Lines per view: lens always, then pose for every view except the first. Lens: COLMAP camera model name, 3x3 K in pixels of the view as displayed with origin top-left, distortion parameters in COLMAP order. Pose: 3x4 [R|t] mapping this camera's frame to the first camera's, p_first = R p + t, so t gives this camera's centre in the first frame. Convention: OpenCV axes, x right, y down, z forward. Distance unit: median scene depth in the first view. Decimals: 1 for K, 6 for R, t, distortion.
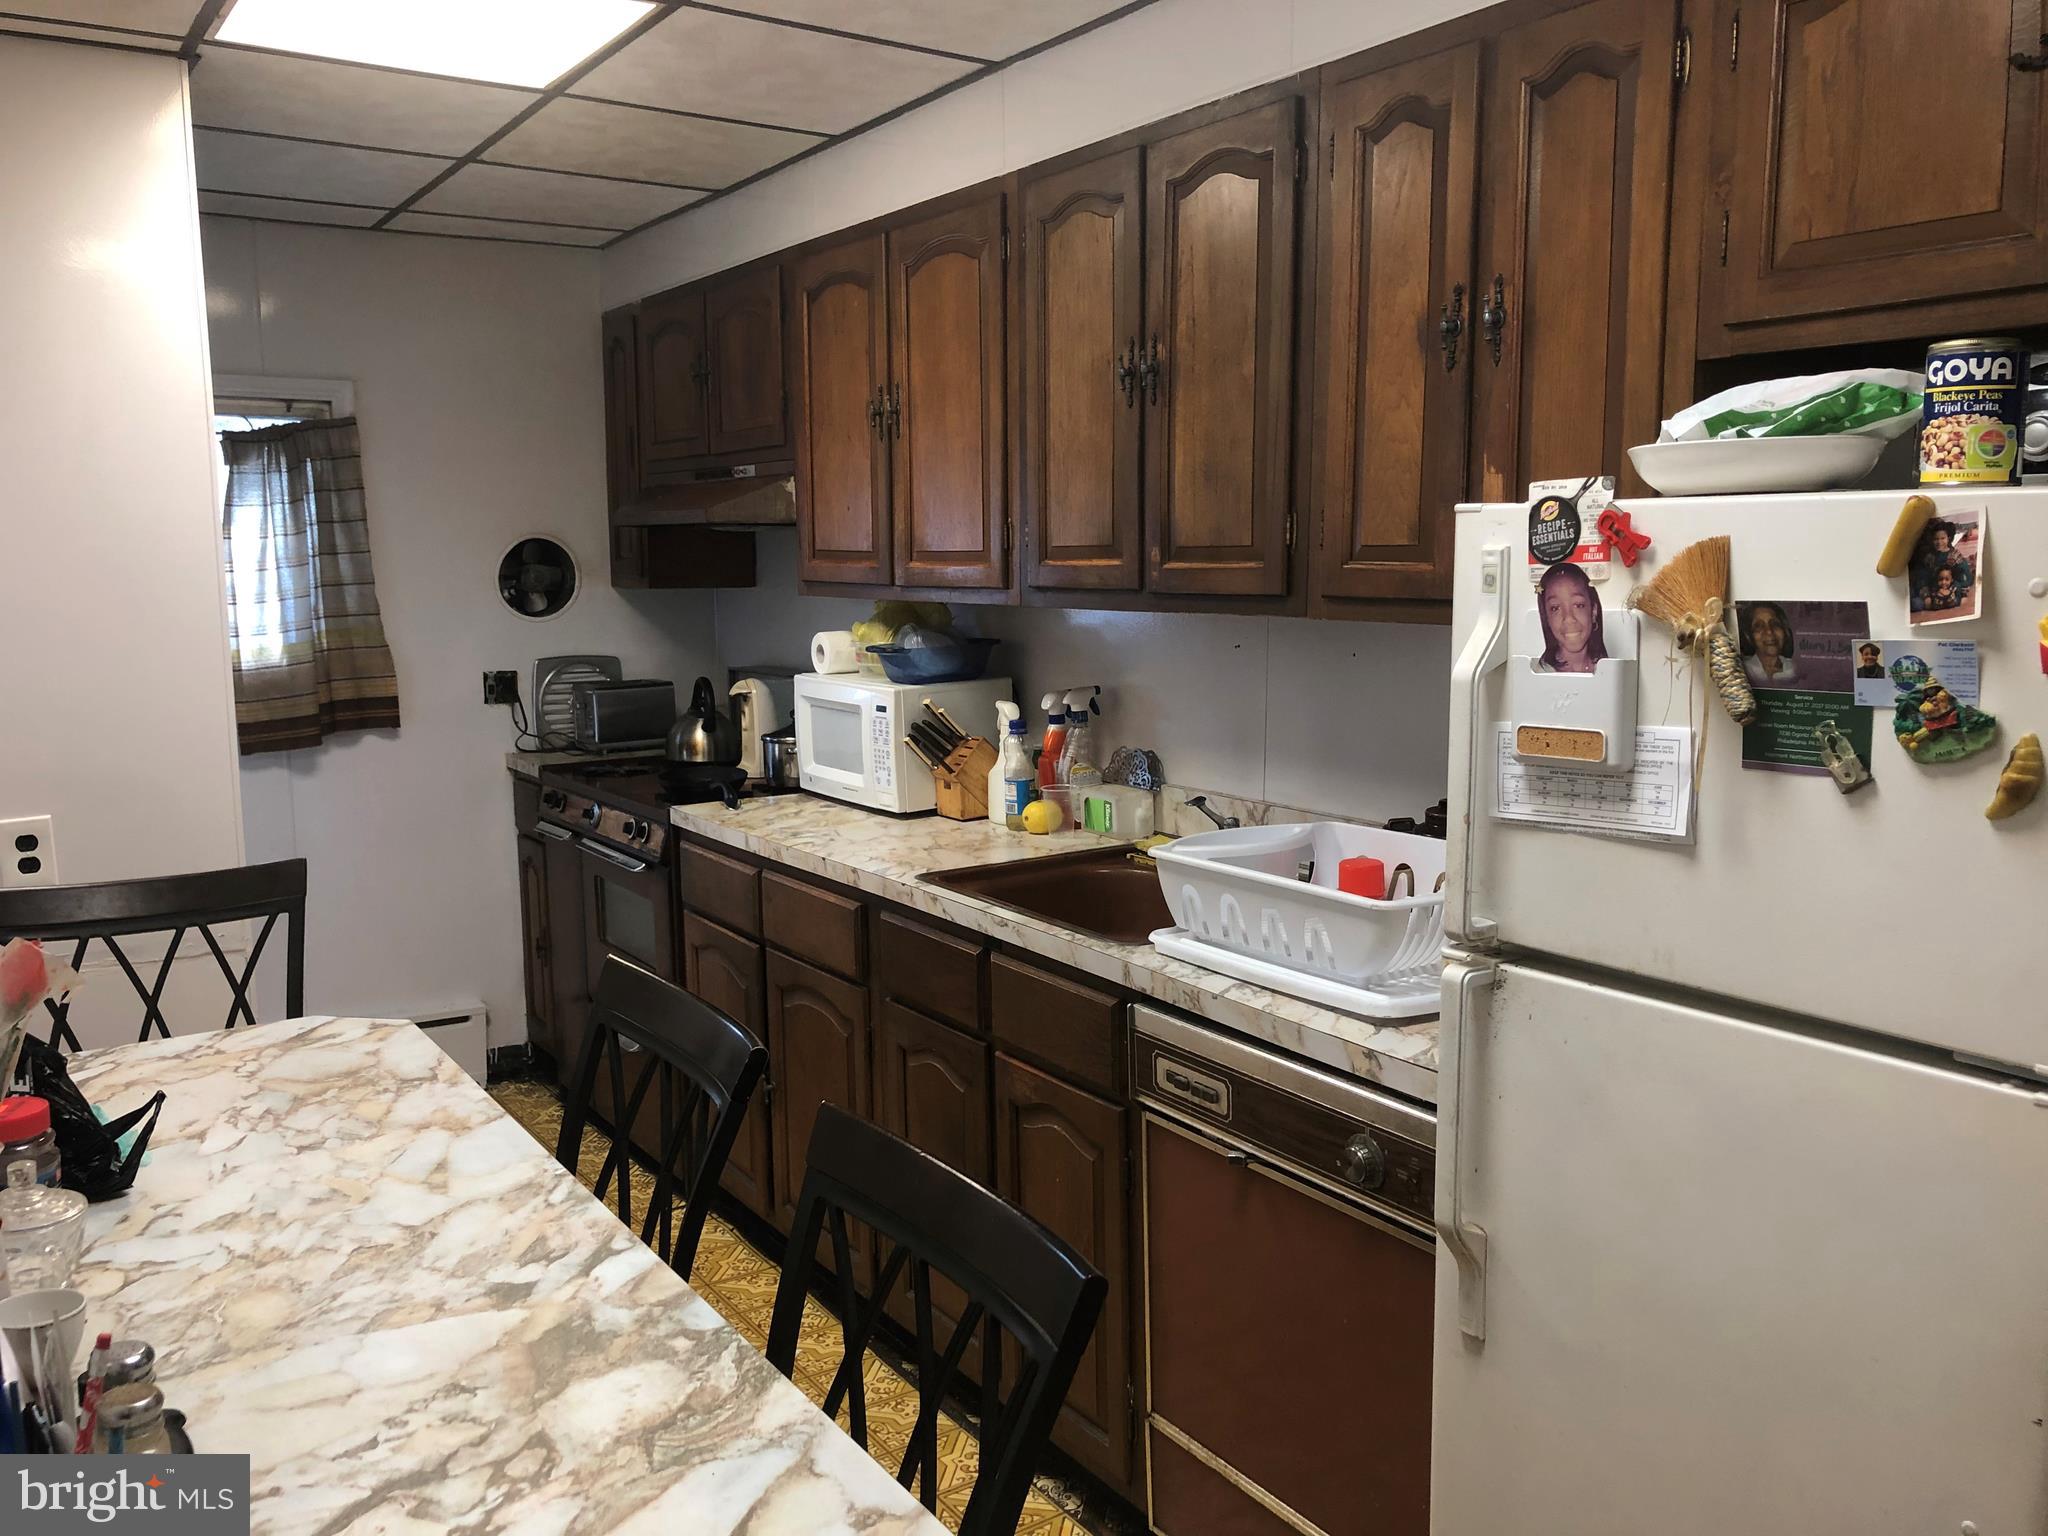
lens RADIAL K [[1695.8, 0, 992.4], [0, 1695.8, 767.9], [0, 0, 1]] dist [-0.050386, 0.217416]
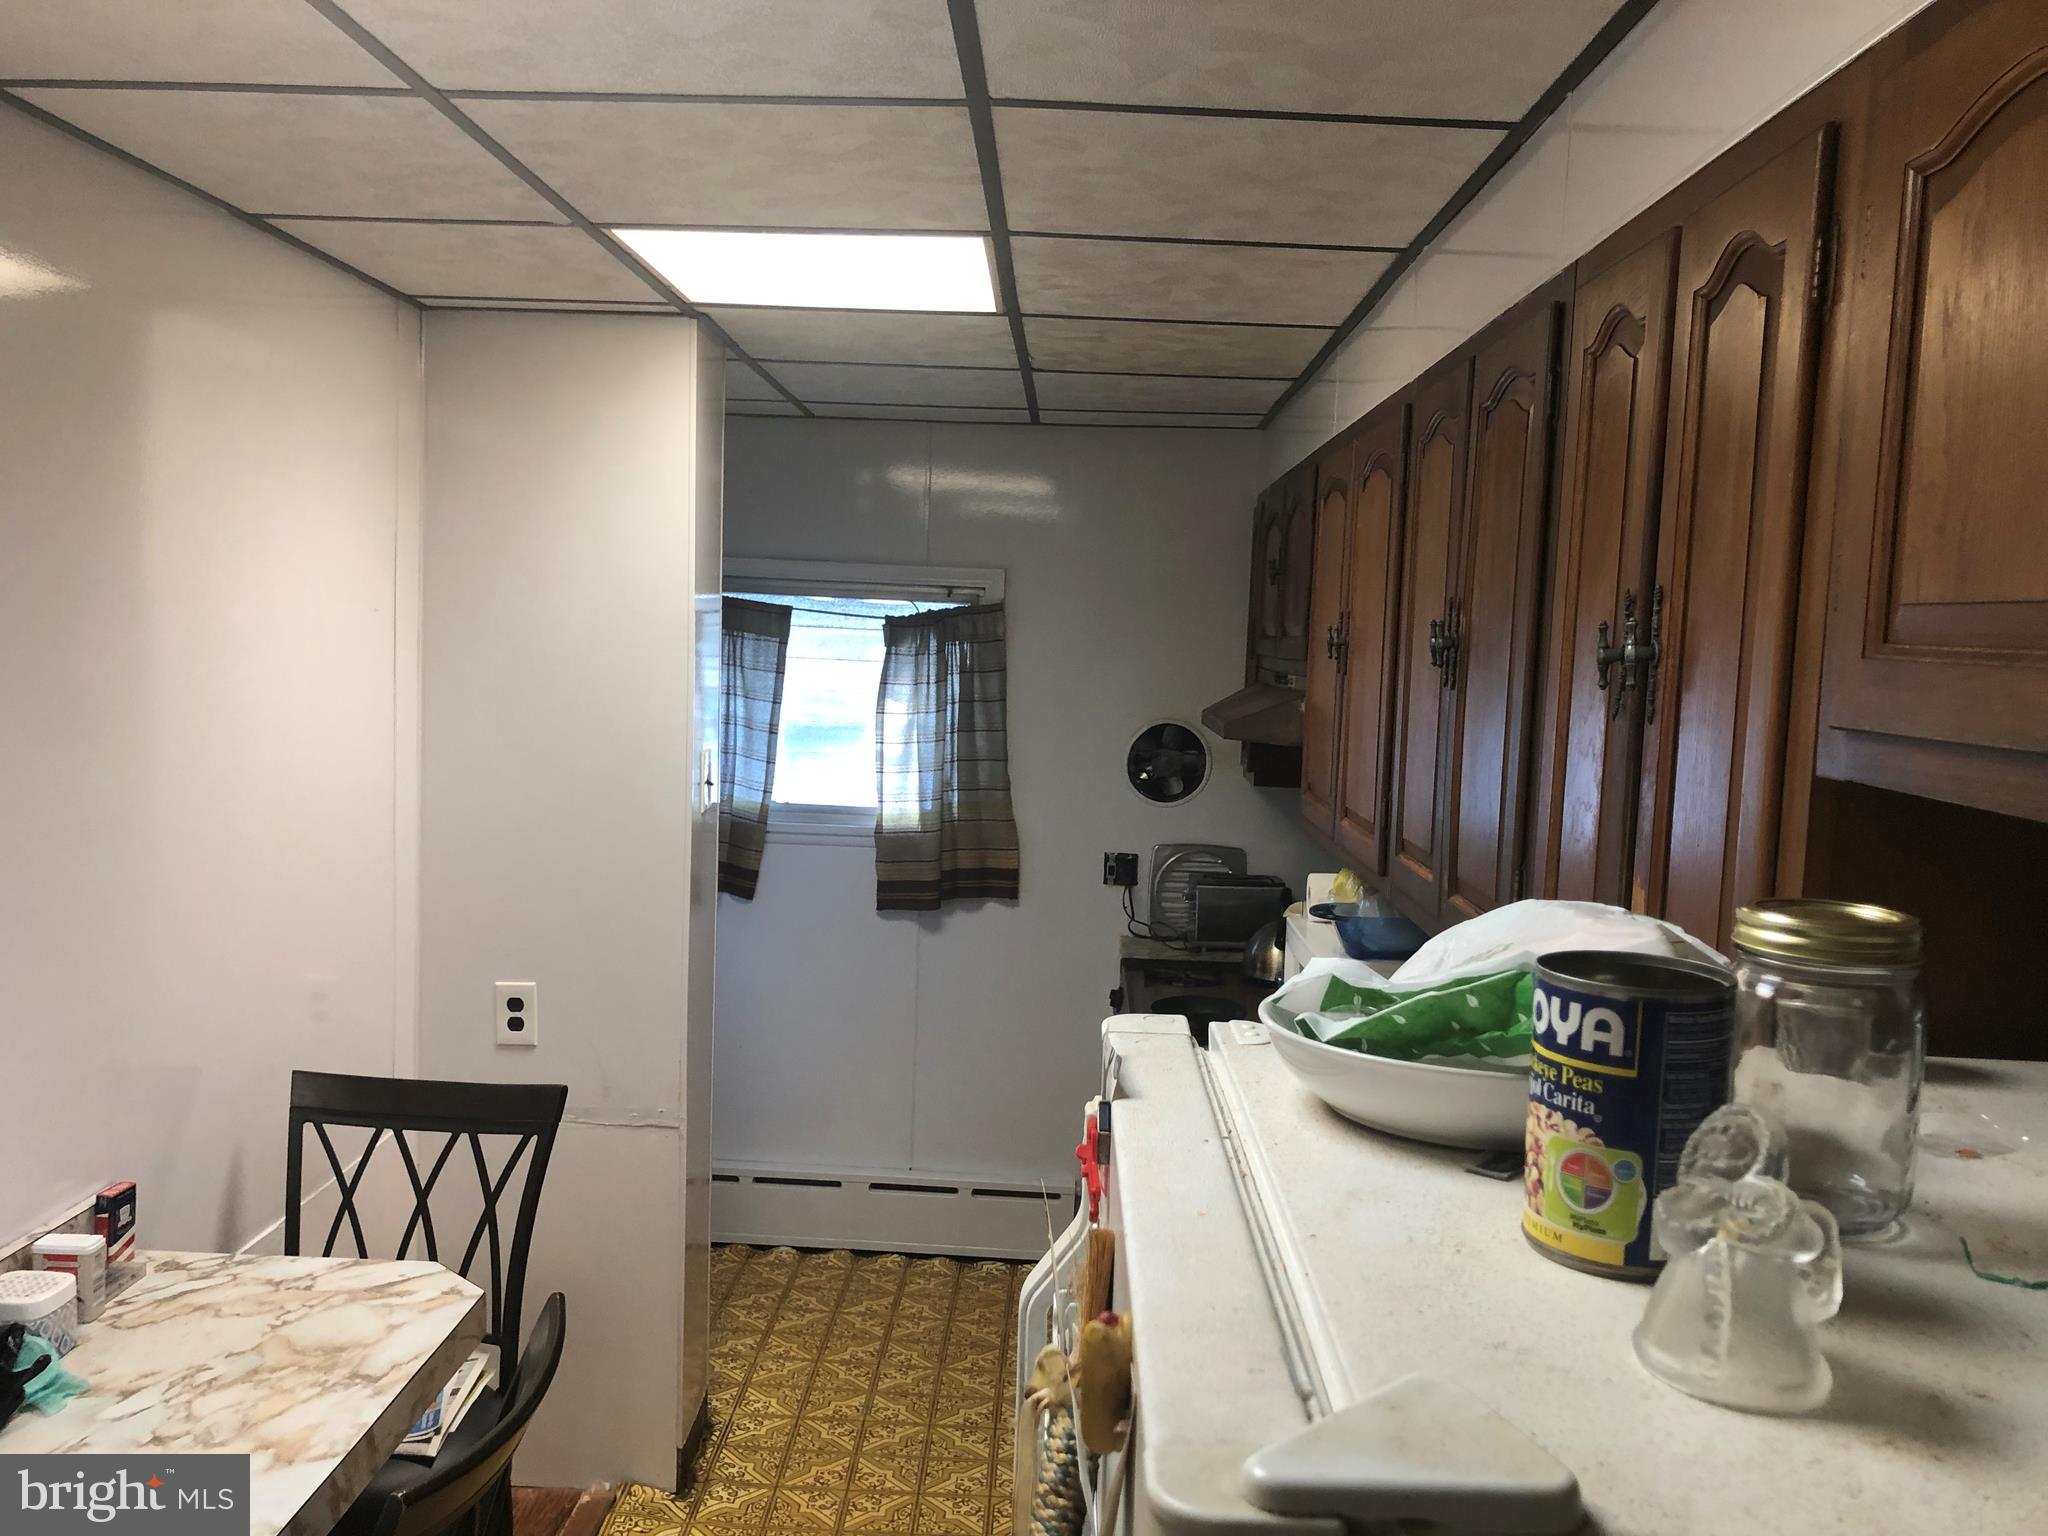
lens RADIAL K [[1661.8, 0, 1024.0], [0, 1661.8, 768.0], [0, 0, 1]] dist [0.040875, -0.075297]
pose [[0.824459, 0.082720, -0.559844, 0.332038], [-0.113575, 0.993318, -0.020489, -0.129913], [0.554408, 0.080477, 0.828345, 0.246303]]
